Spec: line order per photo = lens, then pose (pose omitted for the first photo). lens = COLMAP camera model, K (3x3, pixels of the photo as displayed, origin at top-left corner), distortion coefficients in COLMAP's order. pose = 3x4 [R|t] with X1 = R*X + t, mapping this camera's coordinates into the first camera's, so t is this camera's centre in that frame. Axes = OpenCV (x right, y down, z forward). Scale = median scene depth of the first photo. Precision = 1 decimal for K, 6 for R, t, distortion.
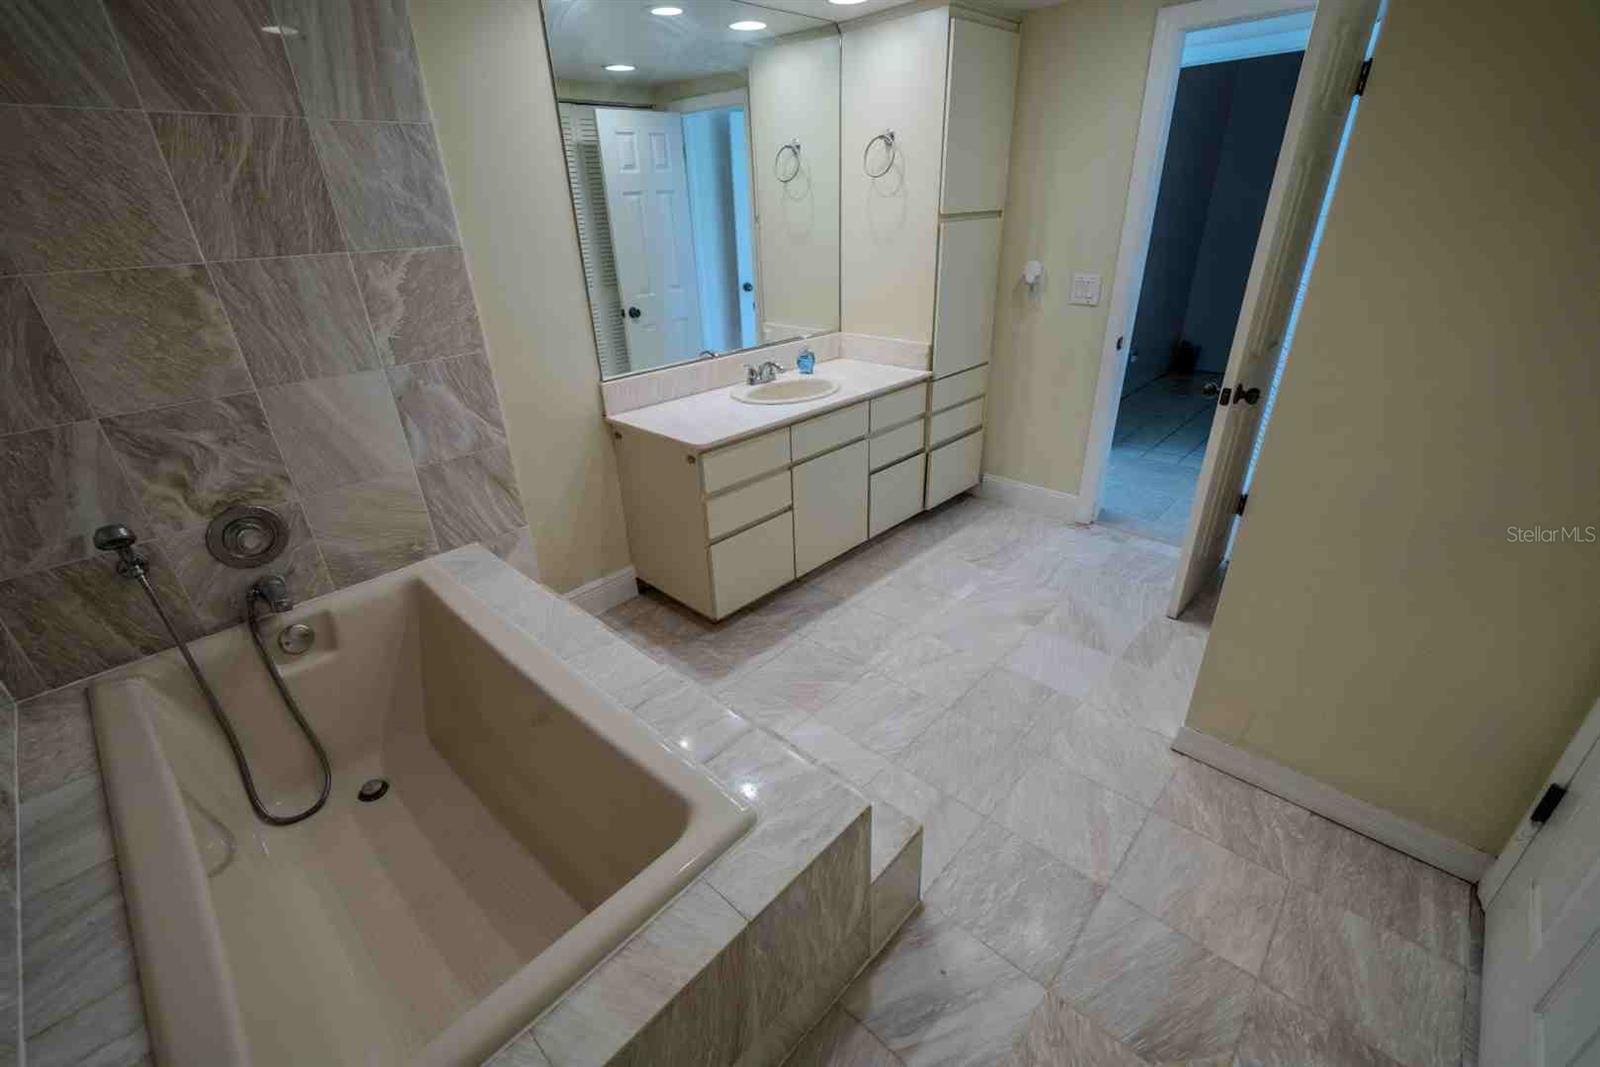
lens RADIAL K [[667.0, 0, 801.1], [0, 667.0, 536.1], [0, 0, 1]] dist [-0.000074, 0.000101]
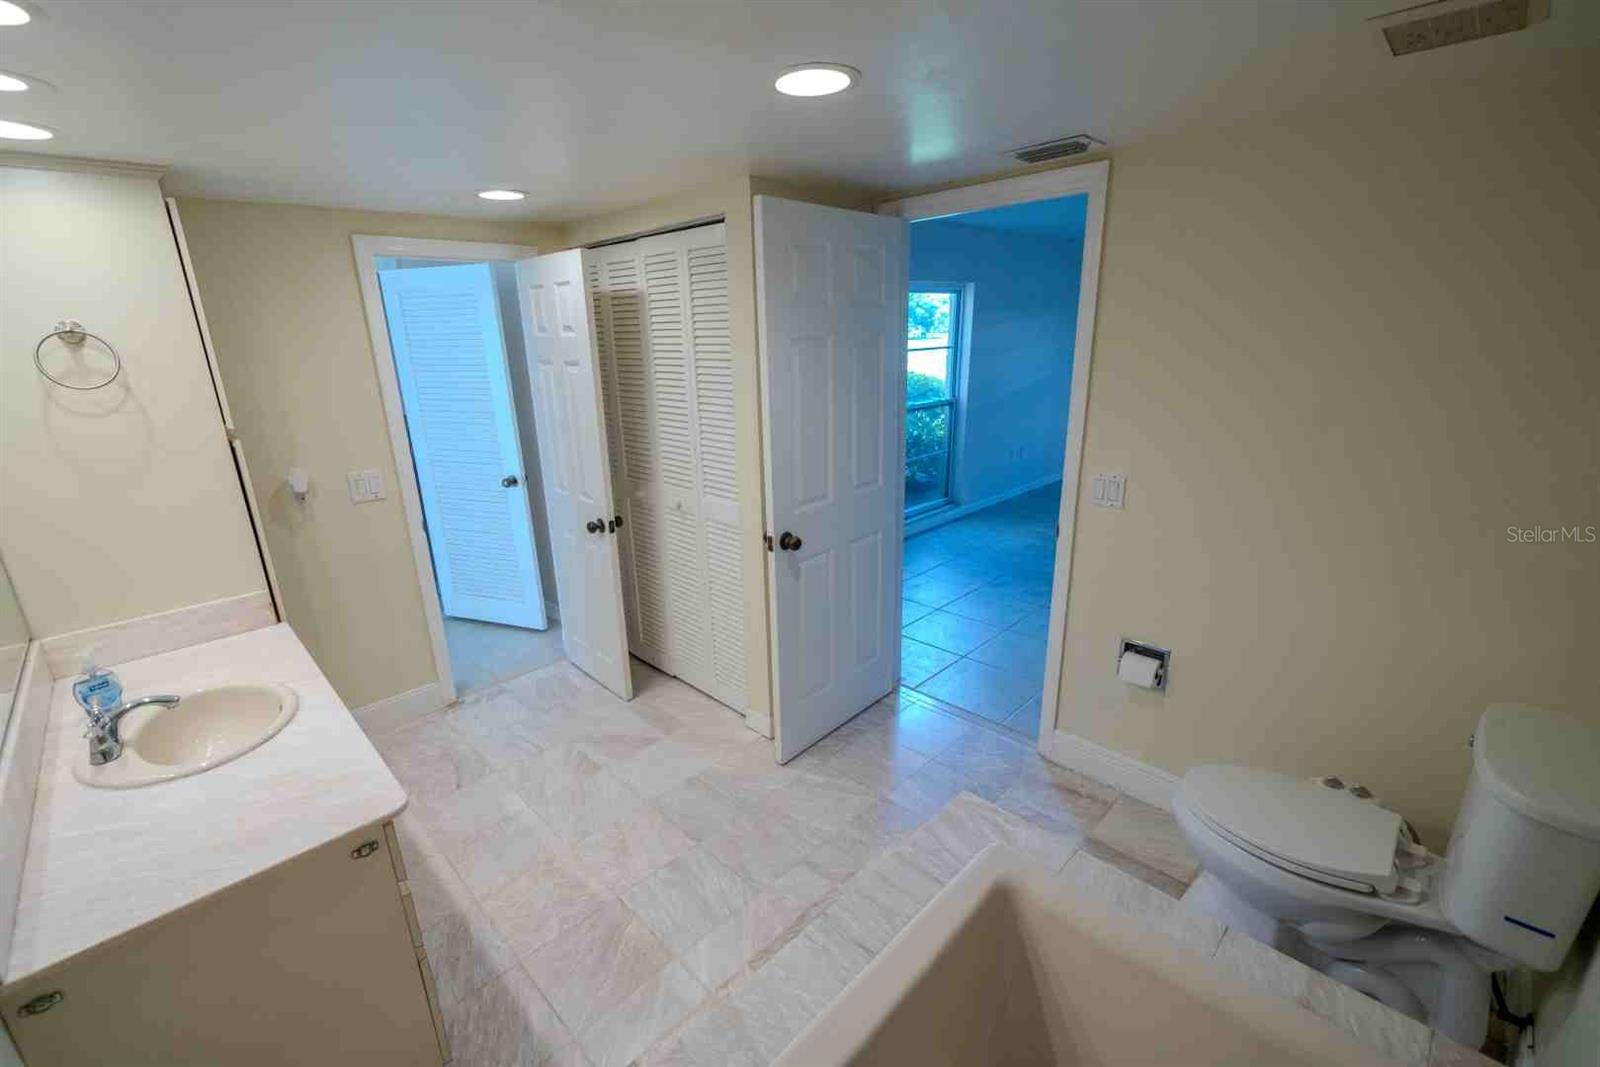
lens RADIAL K [[667.0, 0, 795.1], [0, 667.0, 532.1], [0, 0, 1]] dist [-0.000074, 0.000101]
pose [[0.043408, -0.254258, 0.966162, -0.641541], [0.464558, 0.861299, 0.205790, -0.299923], [-0.884478, 0.439905, 0.155505, 0.455073]]
